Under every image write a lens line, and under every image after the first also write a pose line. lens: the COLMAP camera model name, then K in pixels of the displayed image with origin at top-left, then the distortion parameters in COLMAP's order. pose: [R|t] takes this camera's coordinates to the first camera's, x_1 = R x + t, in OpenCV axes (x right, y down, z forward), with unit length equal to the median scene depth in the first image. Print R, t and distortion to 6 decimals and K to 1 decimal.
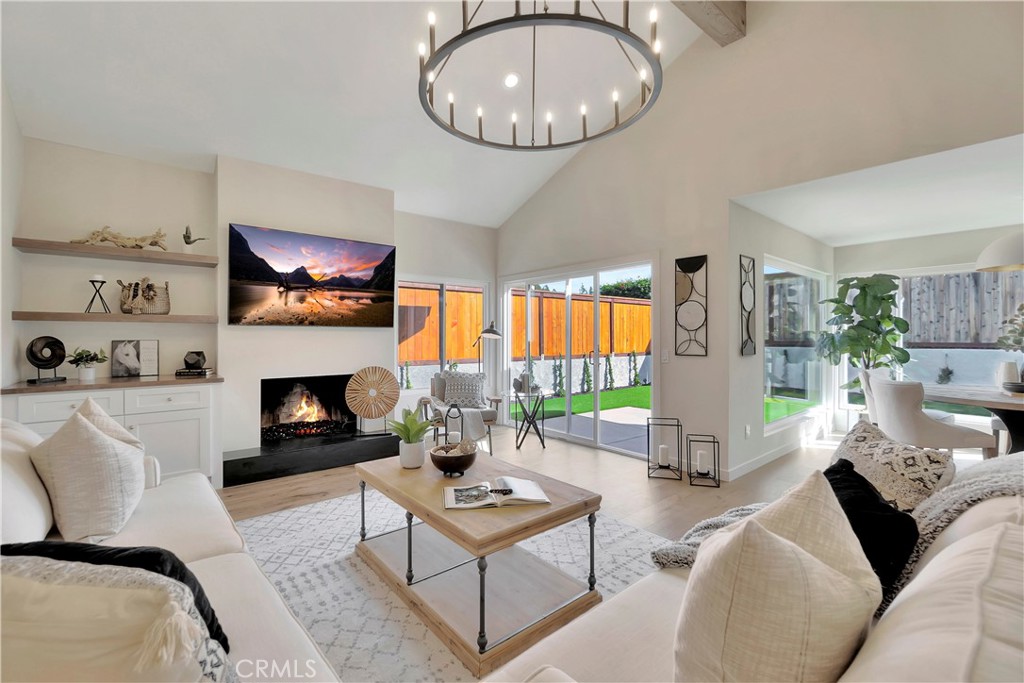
lens RADIAL K [[438.0, 0, 506.8], [0, 438.0, 336.8], [0, 0, 1]] dist [0.000299, 0.000322]
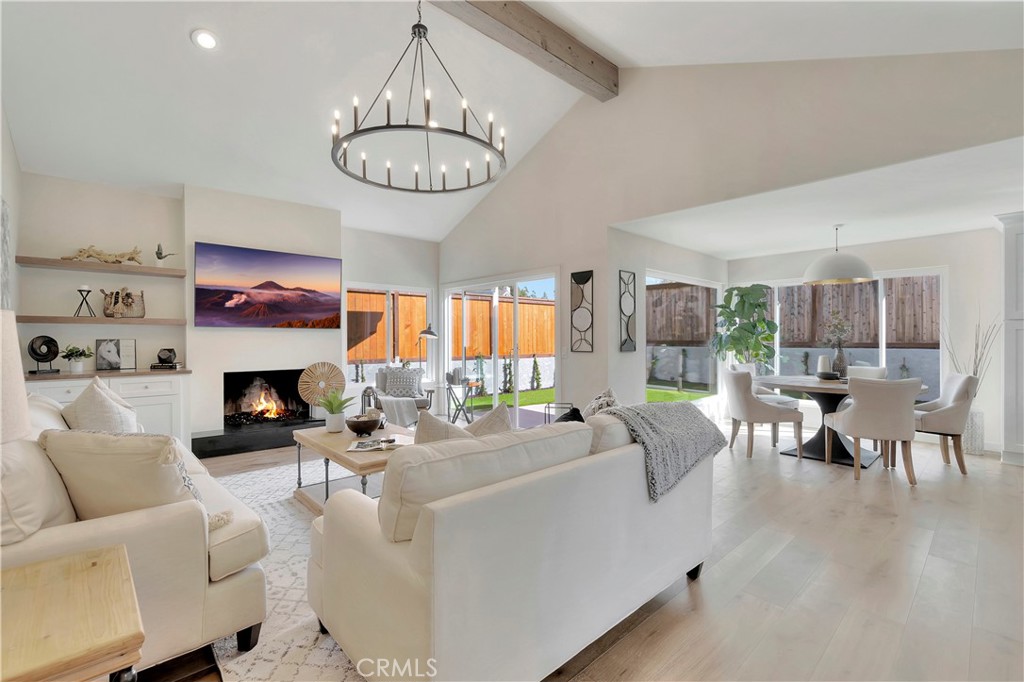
lens RADIAL K [[449.5, 0, 505.4], [0, 449.5, 344.9], [0, 0, 1]] dist [-0.000717, -0.000007]
pose [[0.999297, -0.000833, 0.037475, 0.150103], [0.000336, 0.999912, 0.013266, 0.006208], [-0.037482, -0.013244, 0.999210, -0.234591]]
